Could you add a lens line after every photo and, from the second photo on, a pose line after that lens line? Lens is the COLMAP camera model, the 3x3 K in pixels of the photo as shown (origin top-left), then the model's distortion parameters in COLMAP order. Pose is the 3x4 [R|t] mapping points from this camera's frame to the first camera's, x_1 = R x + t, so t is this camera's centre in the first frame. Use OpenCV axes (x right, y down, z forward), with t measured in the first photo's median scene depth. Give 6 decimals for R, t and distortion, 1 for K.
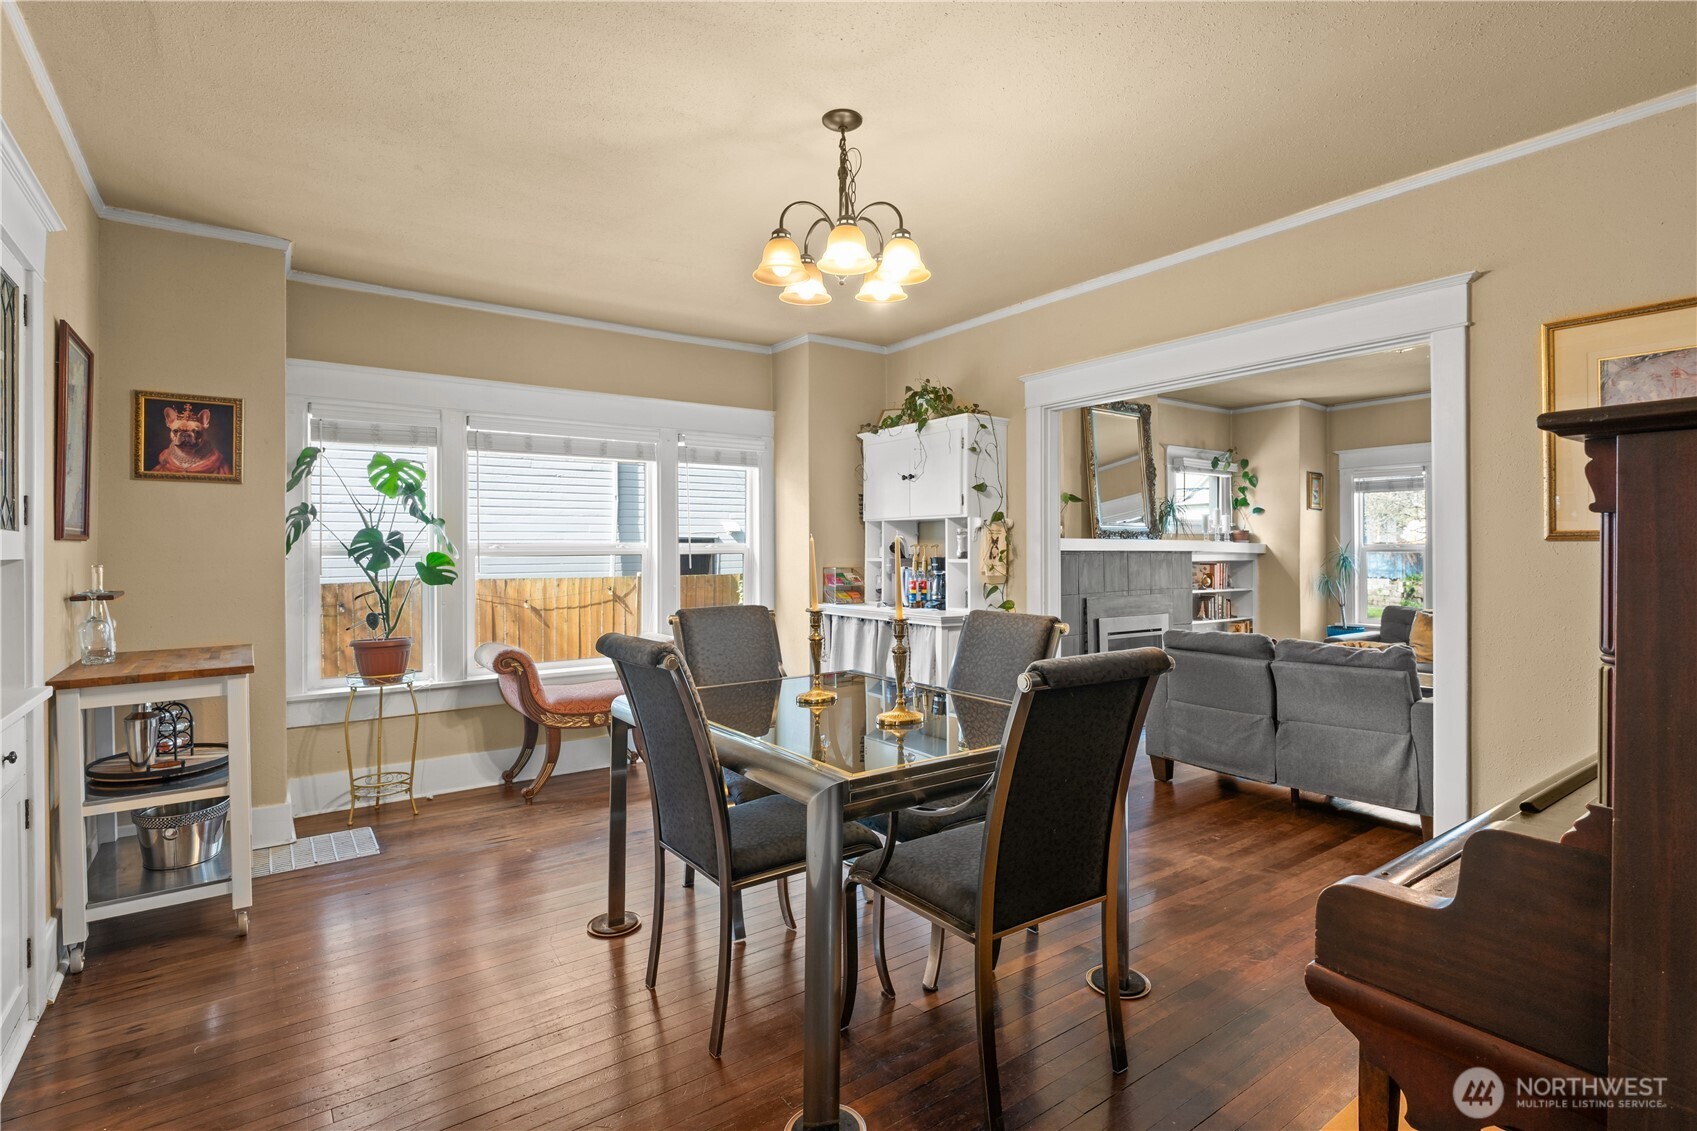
lens RADIAL K [[831.8, 0, 848.5], [0, 831.8, 565.5], [0, 0, 1]] dist [-0.003846, -0.001675]
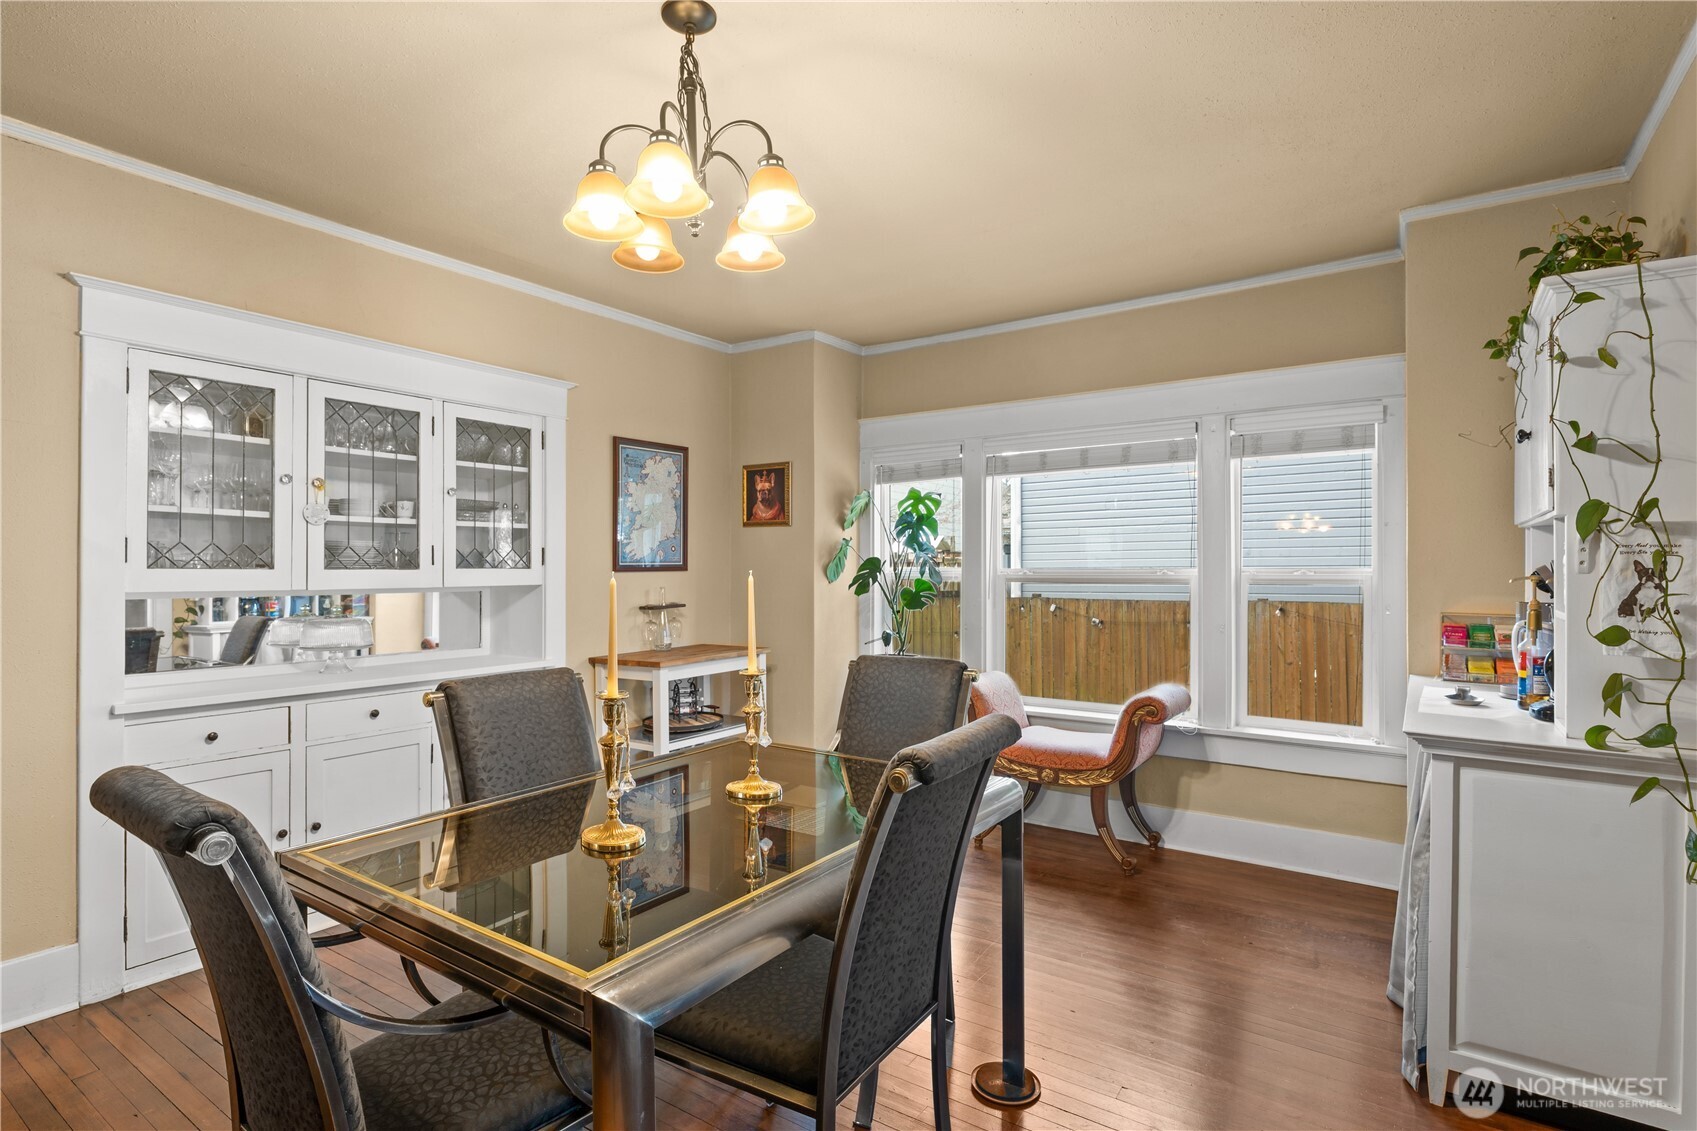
lens RADIAL K [[831.8, 0, 854.3], [0, 831.8, 575.6], [0, 0, 1]] dist [0.001806, -0.006339]
pose [[0.342240, 0.010213, -0.939557, 0.492315], [-0.014451, 0.999880, 0.005605, -0.025479], [0.939501, 0.011659, 0.342346, 0.581657]]
